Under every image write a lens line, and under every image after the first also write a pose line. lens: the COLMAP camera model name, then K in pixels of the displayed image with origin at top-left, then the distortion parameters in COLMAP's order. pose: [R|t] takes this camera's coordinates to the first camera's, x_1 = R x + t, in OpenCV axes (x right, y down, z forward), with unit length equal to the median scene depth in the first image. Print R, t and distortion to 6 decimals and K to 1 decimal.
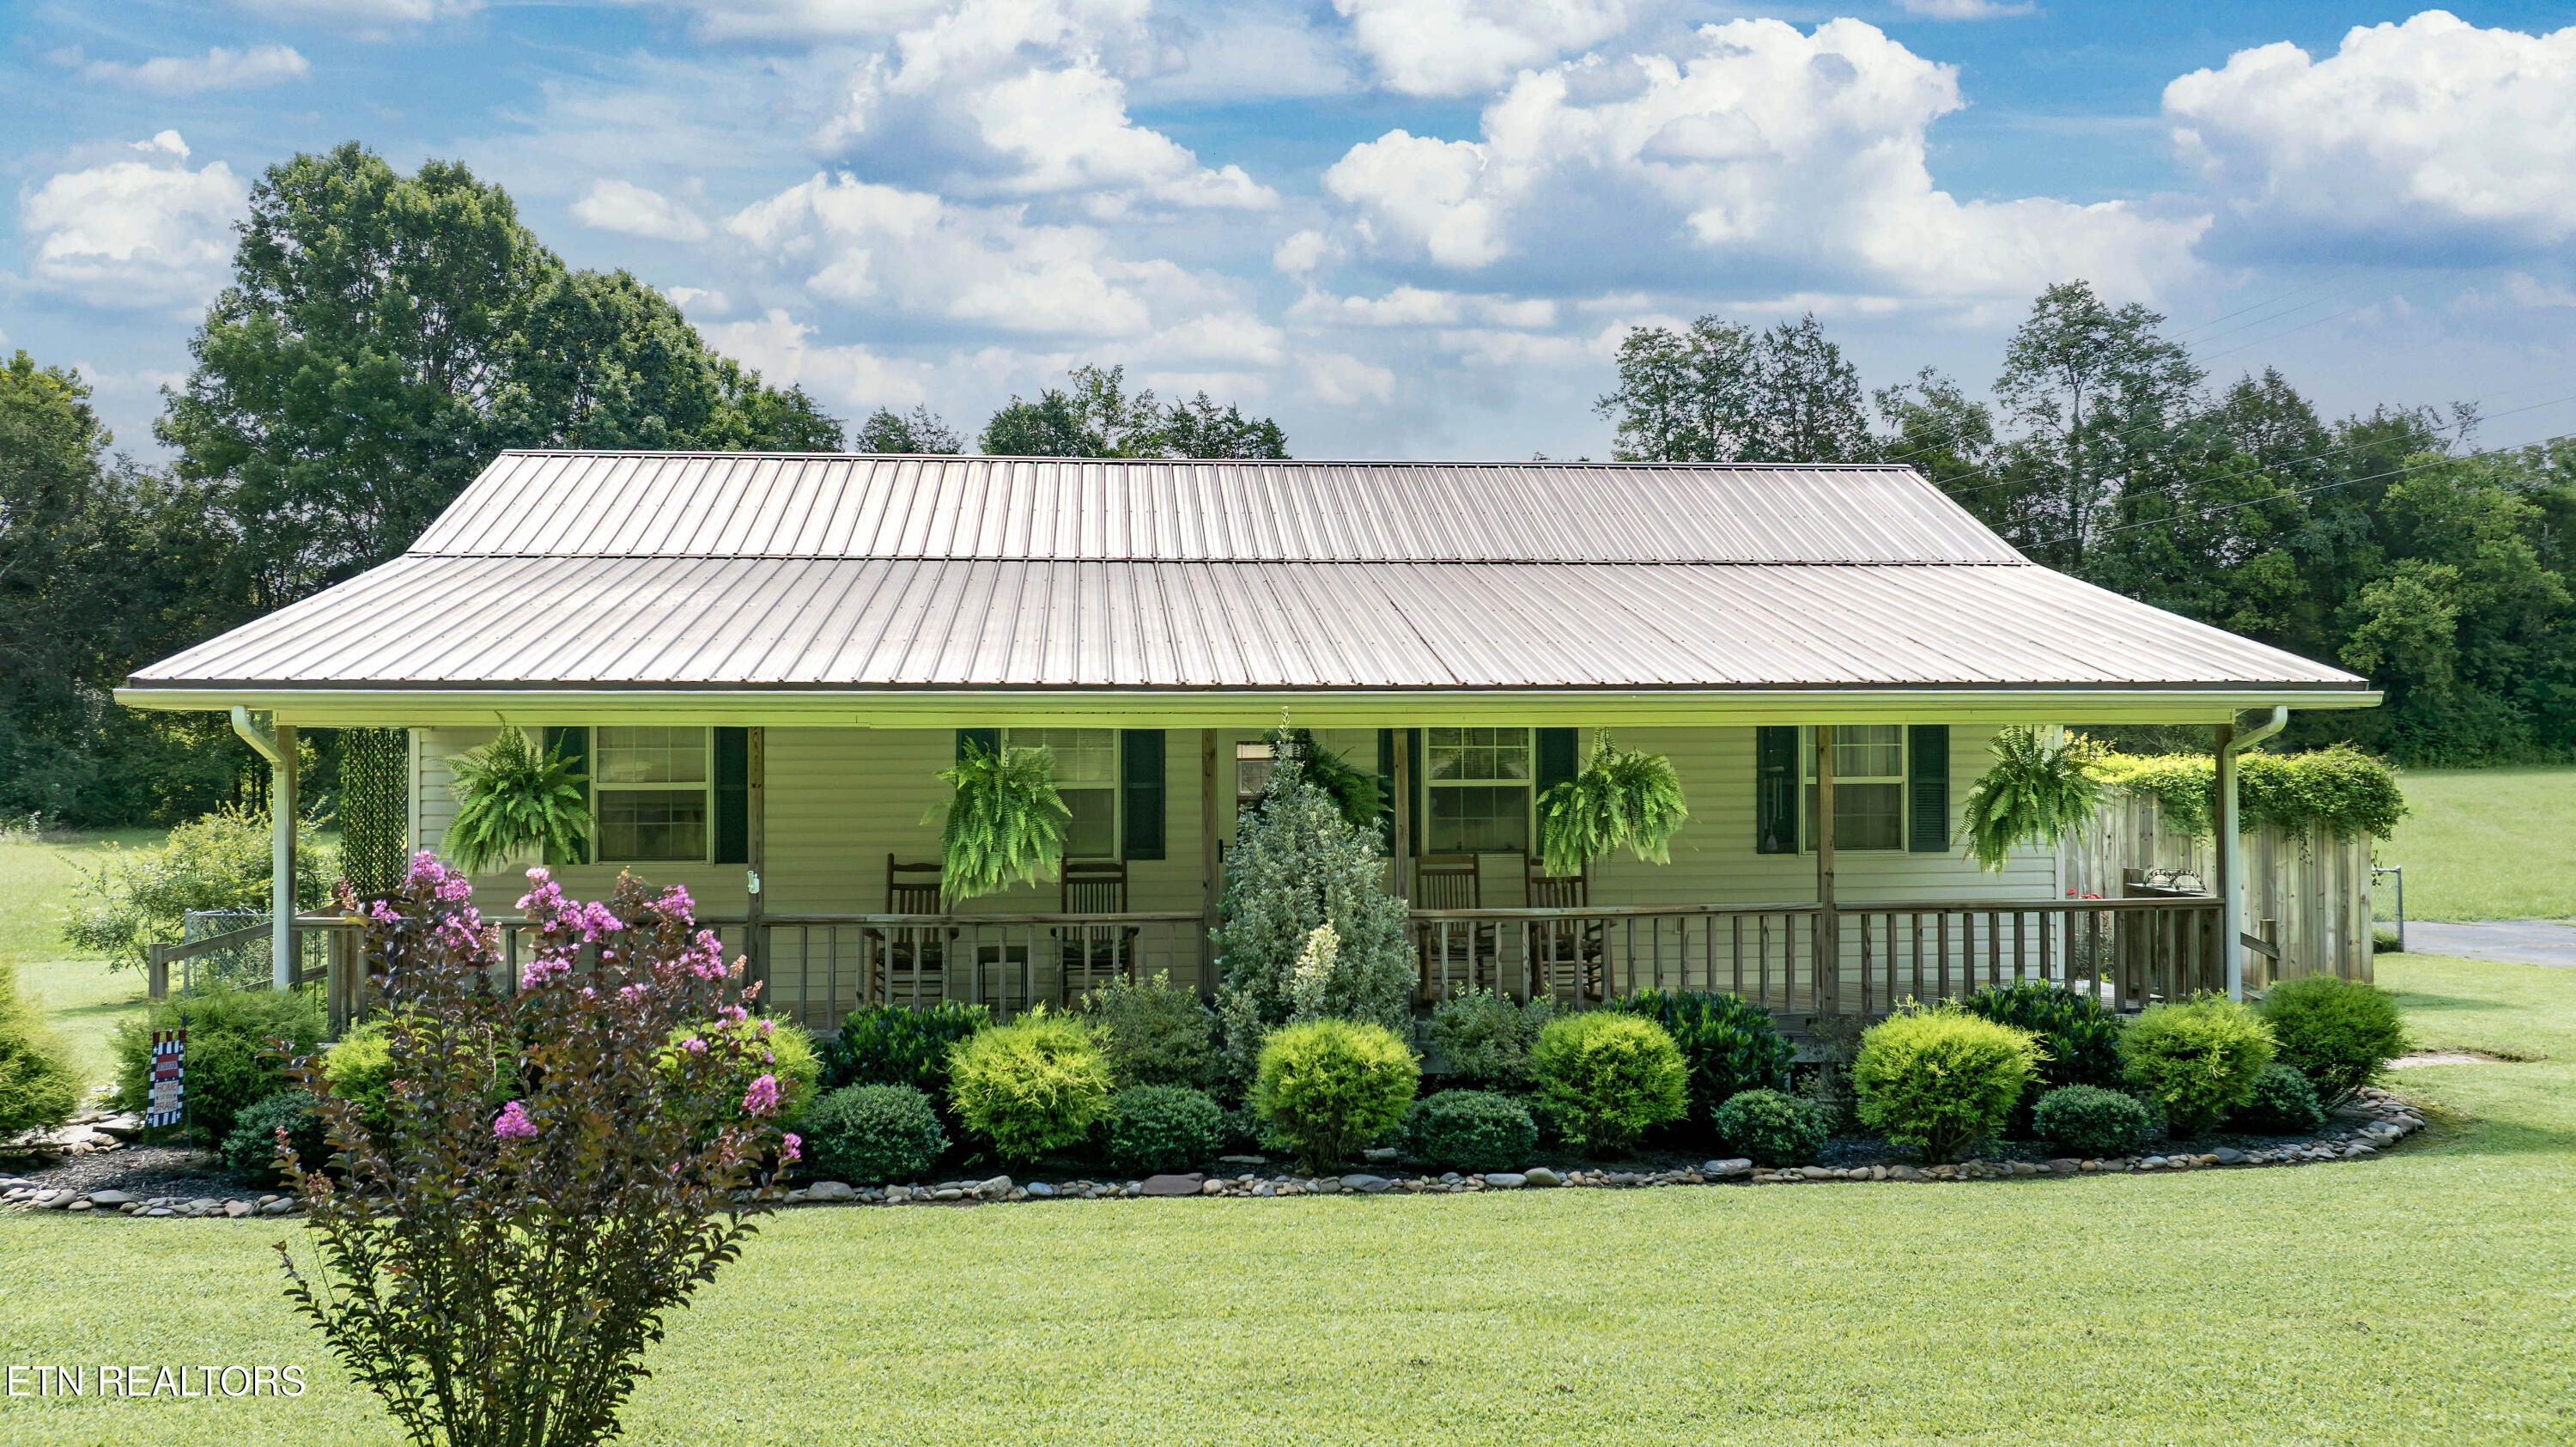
lens RADIAL K [[1860.6, 0, 1288.0], [0, 1860.6, 723.5], [0, 0, 1]] dist [-0.020740, -0.000580]
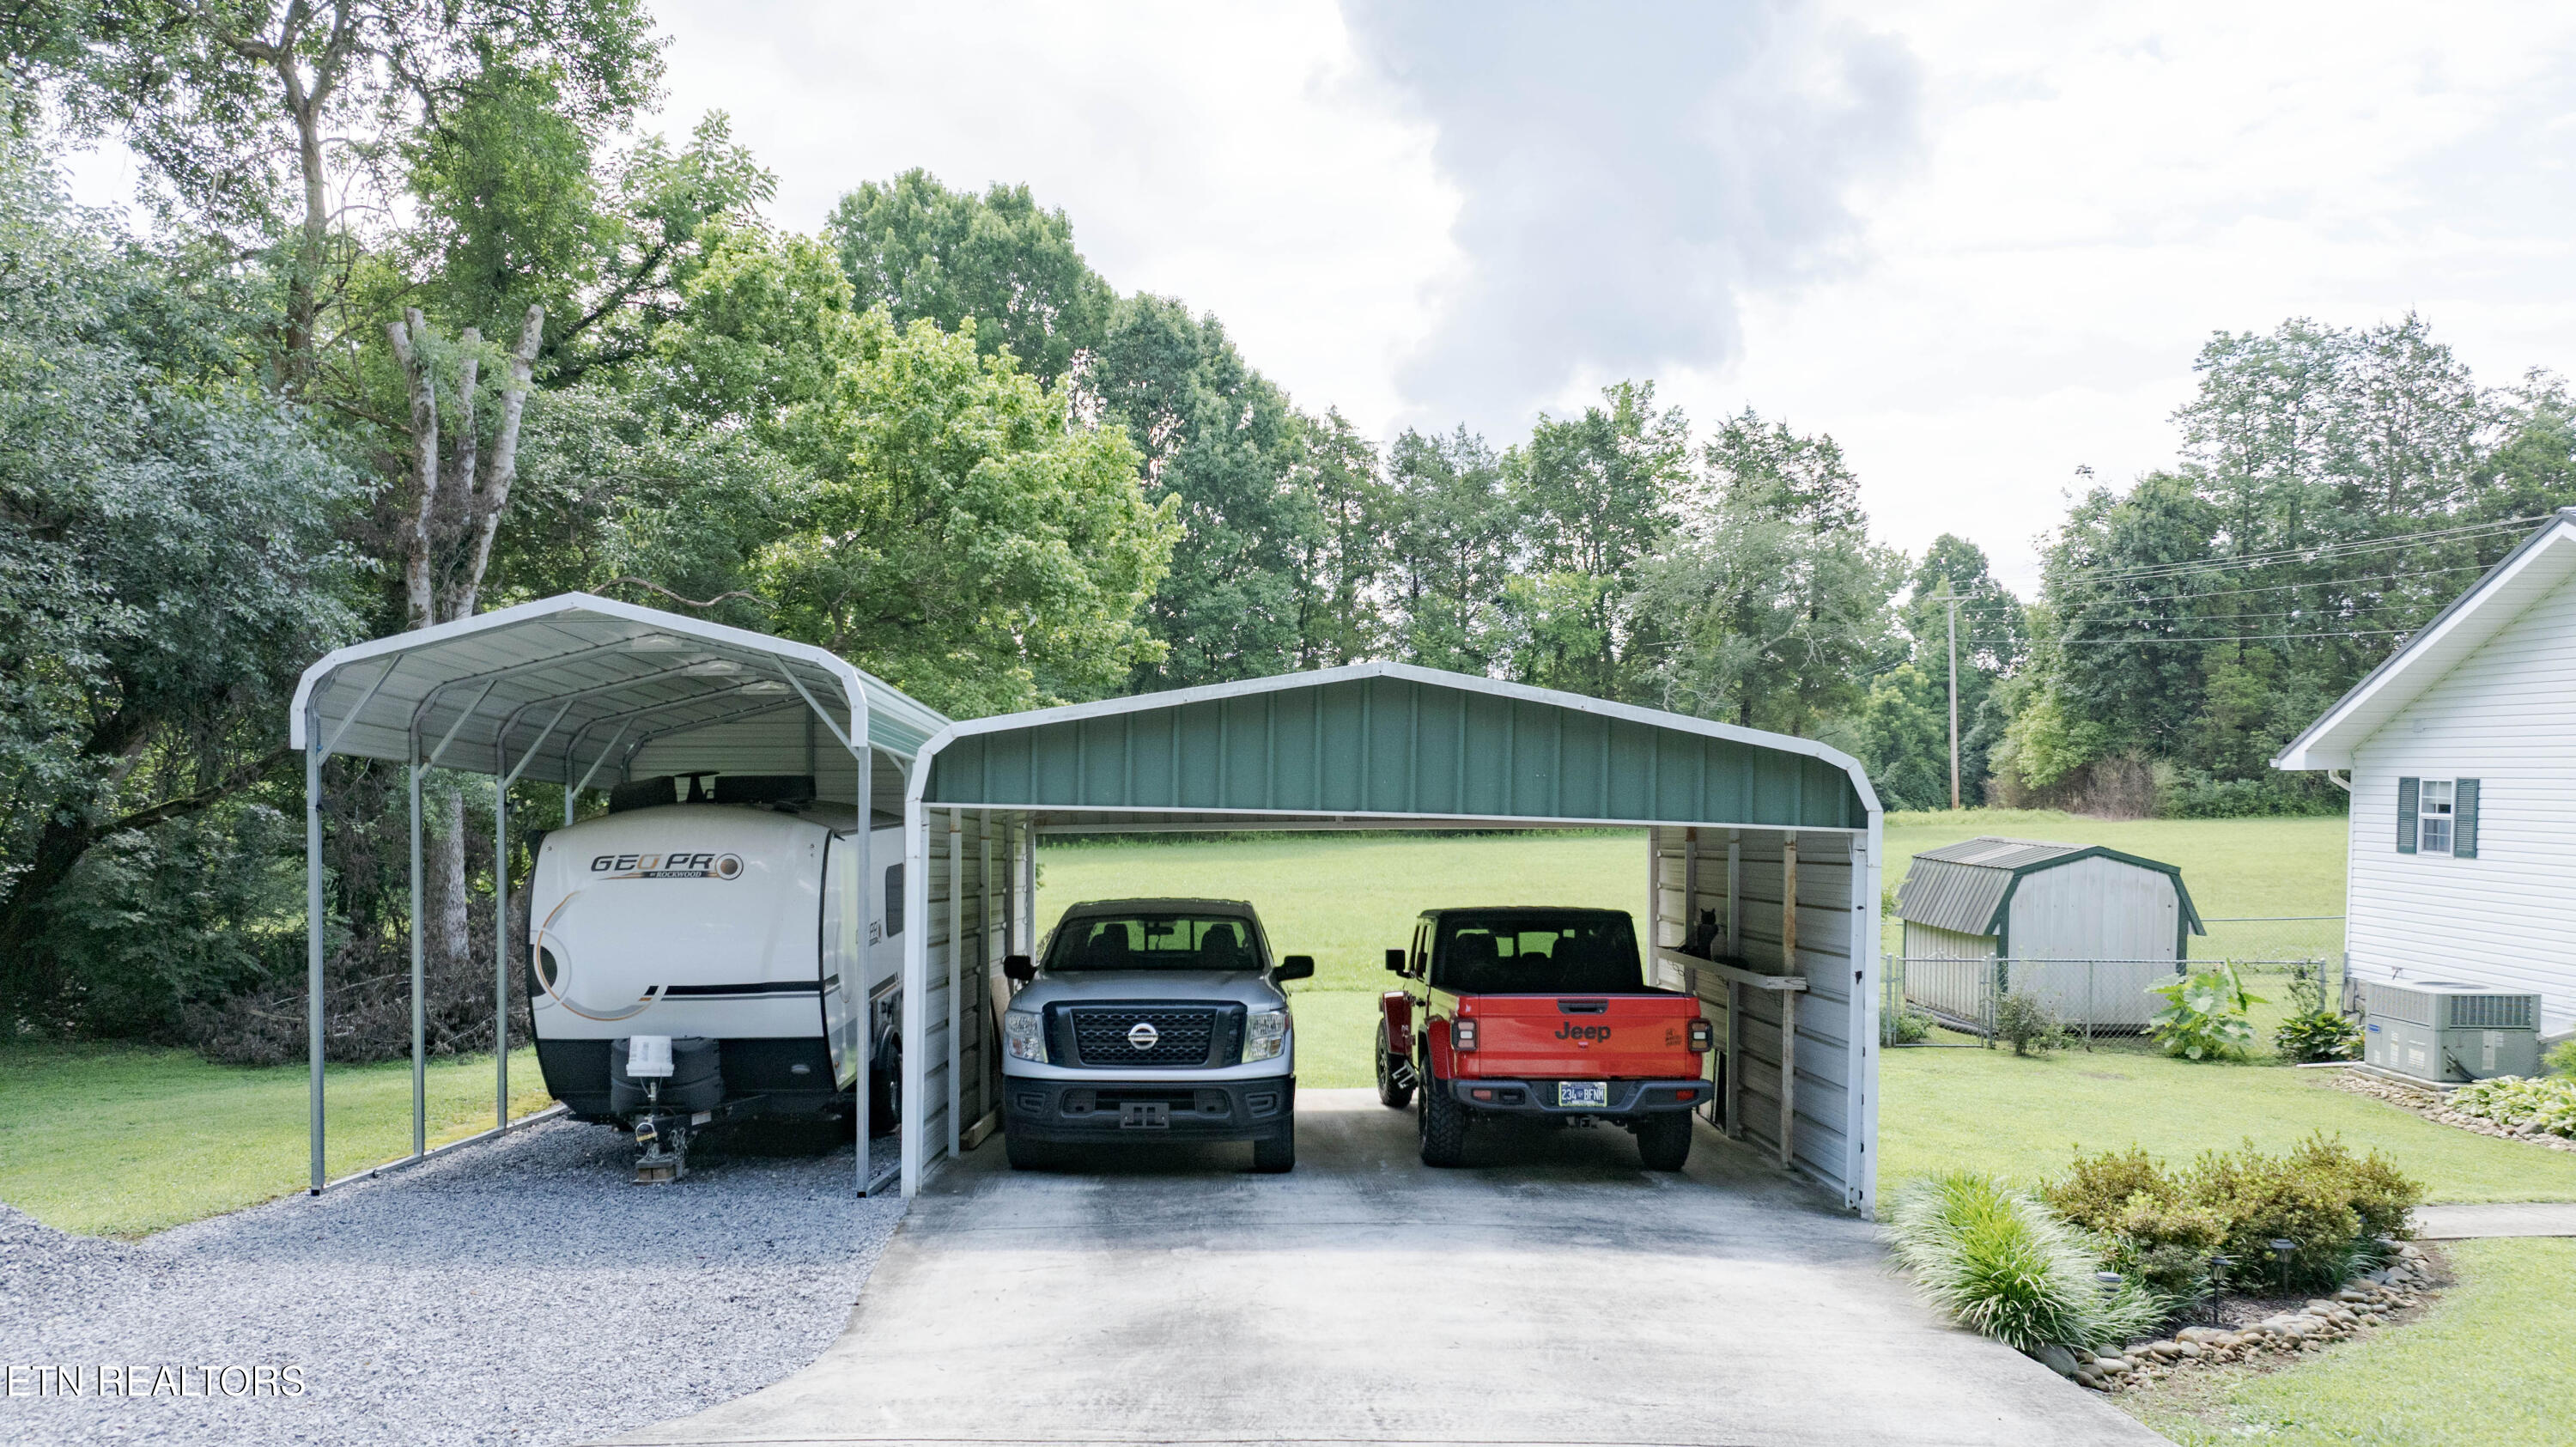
lens RADIAL K [[1868.8, 0, 1160.8], [0, 1868.8, 885.3], [0, 0, 1]] dist [-0.044140, 0.032092]
pose [[0.994784, 0.005885, -0.101838, -0.277333], [0.002193, 0.996870, 0.079024, -0.006435], [0.101984, -0.078835, 0.991657, -0.018527]]
